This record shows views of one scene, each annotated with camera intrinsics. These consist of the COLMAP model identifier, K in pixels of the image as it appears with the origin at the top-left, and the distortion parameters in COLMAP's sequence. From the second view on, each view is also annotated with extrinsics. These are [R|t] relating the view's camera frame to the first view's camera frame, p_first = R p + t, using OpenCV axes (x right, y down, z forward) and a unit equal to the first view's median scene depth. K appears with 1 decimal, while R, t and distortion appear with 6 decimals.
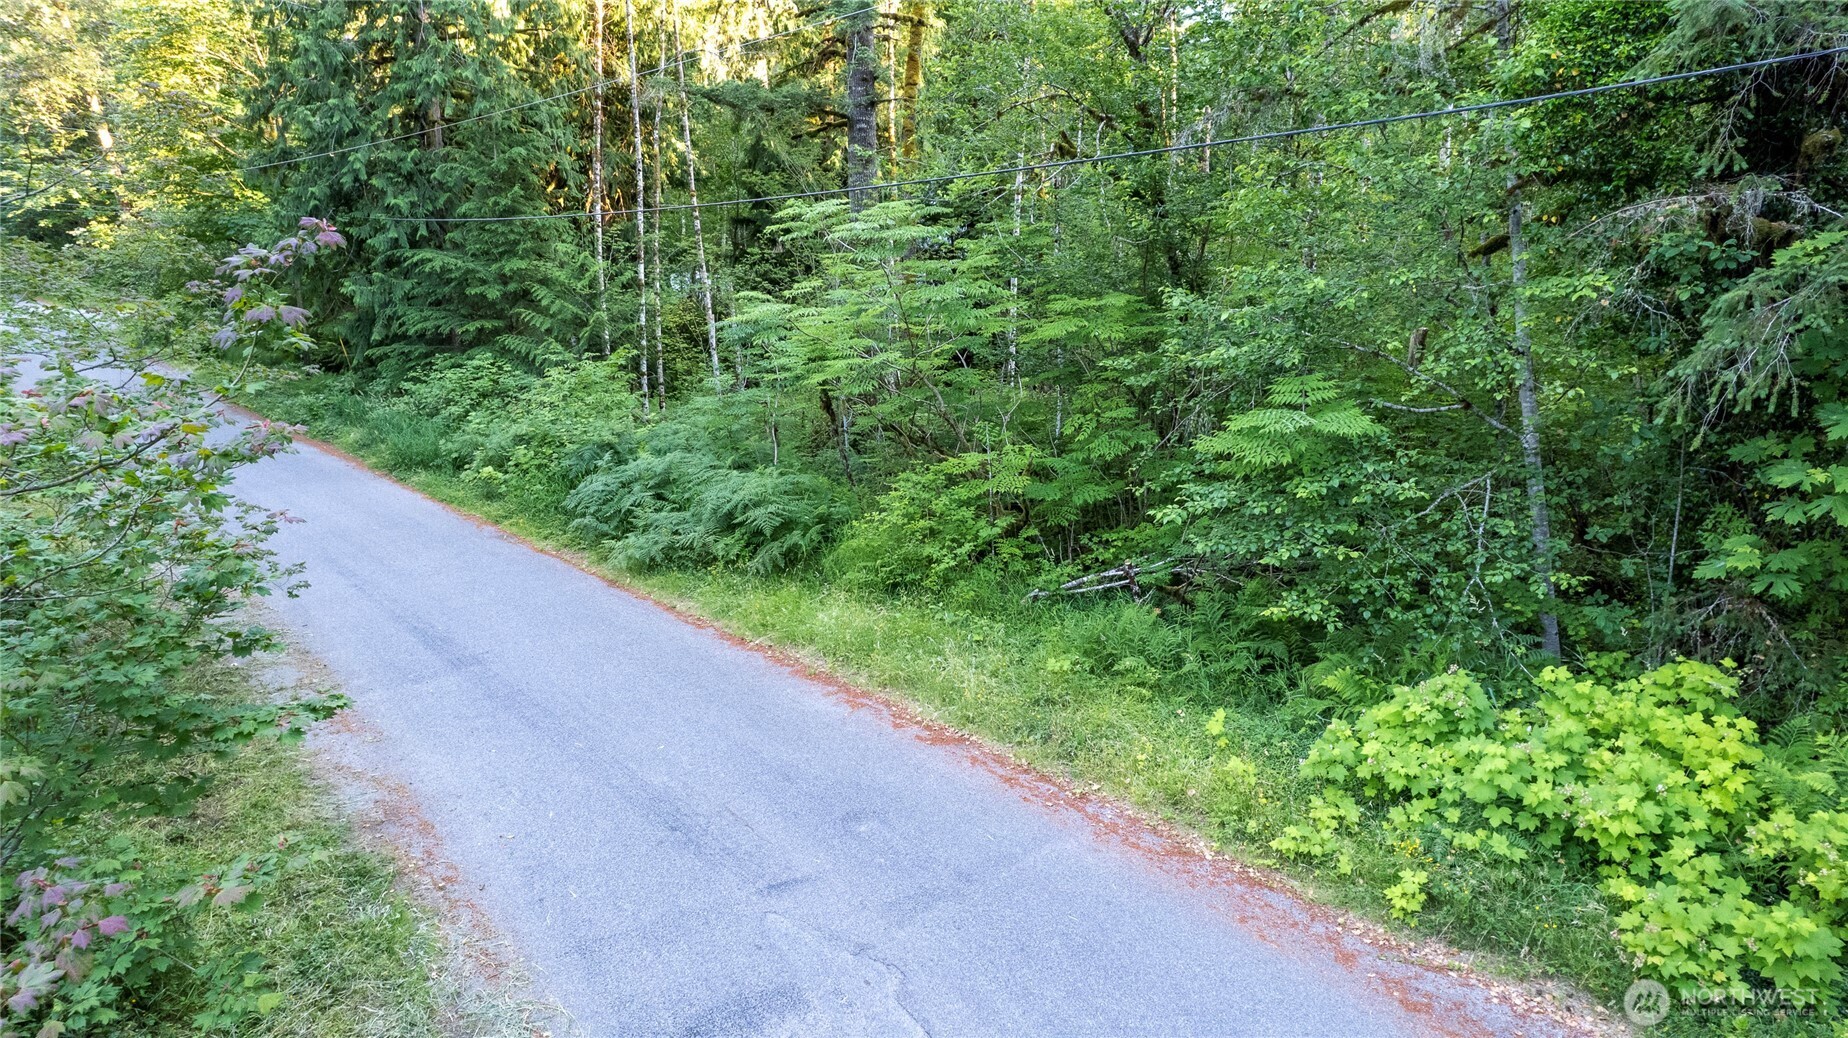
lens RADIAL K [[1153.3, 0, 926.8], [0, 1153.3, 520.8], [0, 0, 1]] dist [-0.003546, 0.003429]
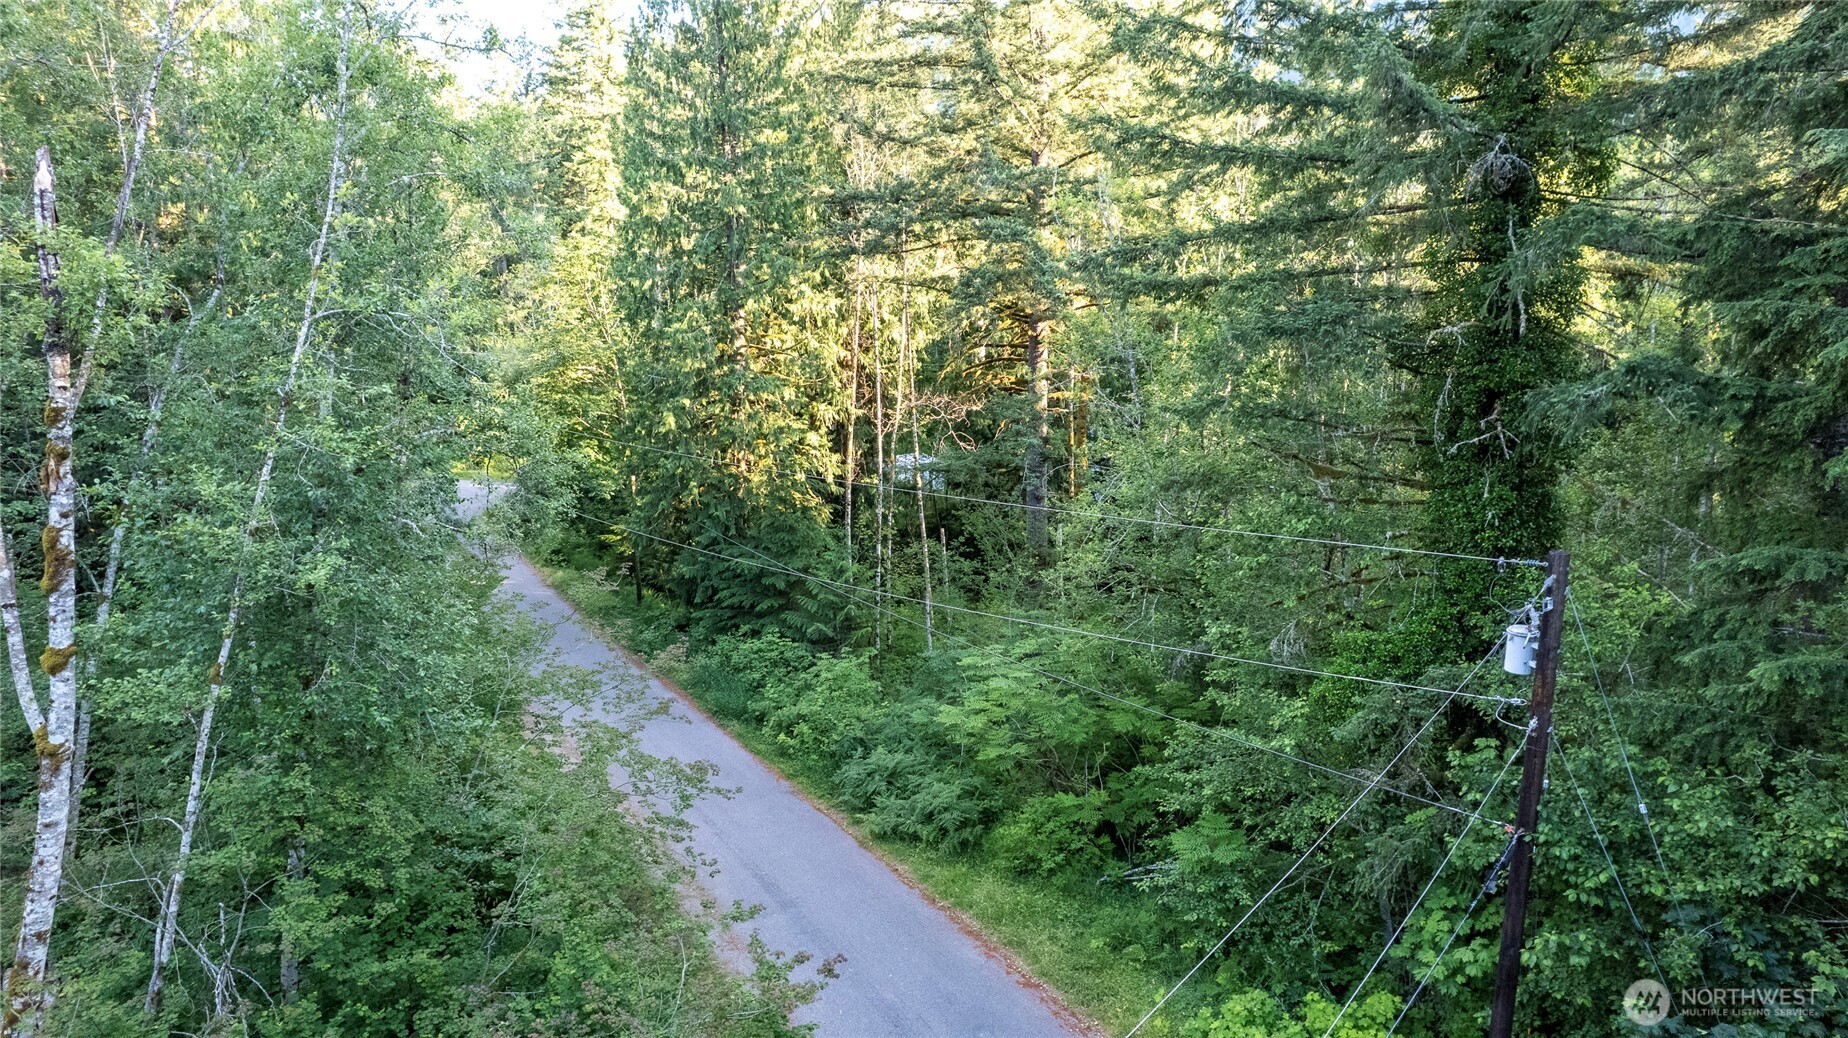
lens RADIAL K [[1153.3, 0, 922.7], [0, 1153.3, 516.2], [0, 0, 1]] dist [-0.003546, 0.003429]
pose [[0.982112, 0.026393, -0.186440, 0.125799], [-0.041716, 0.996021, -0.078750, -0.309424], [0.183619, 0.085119, 0.979305, -0.719008]]
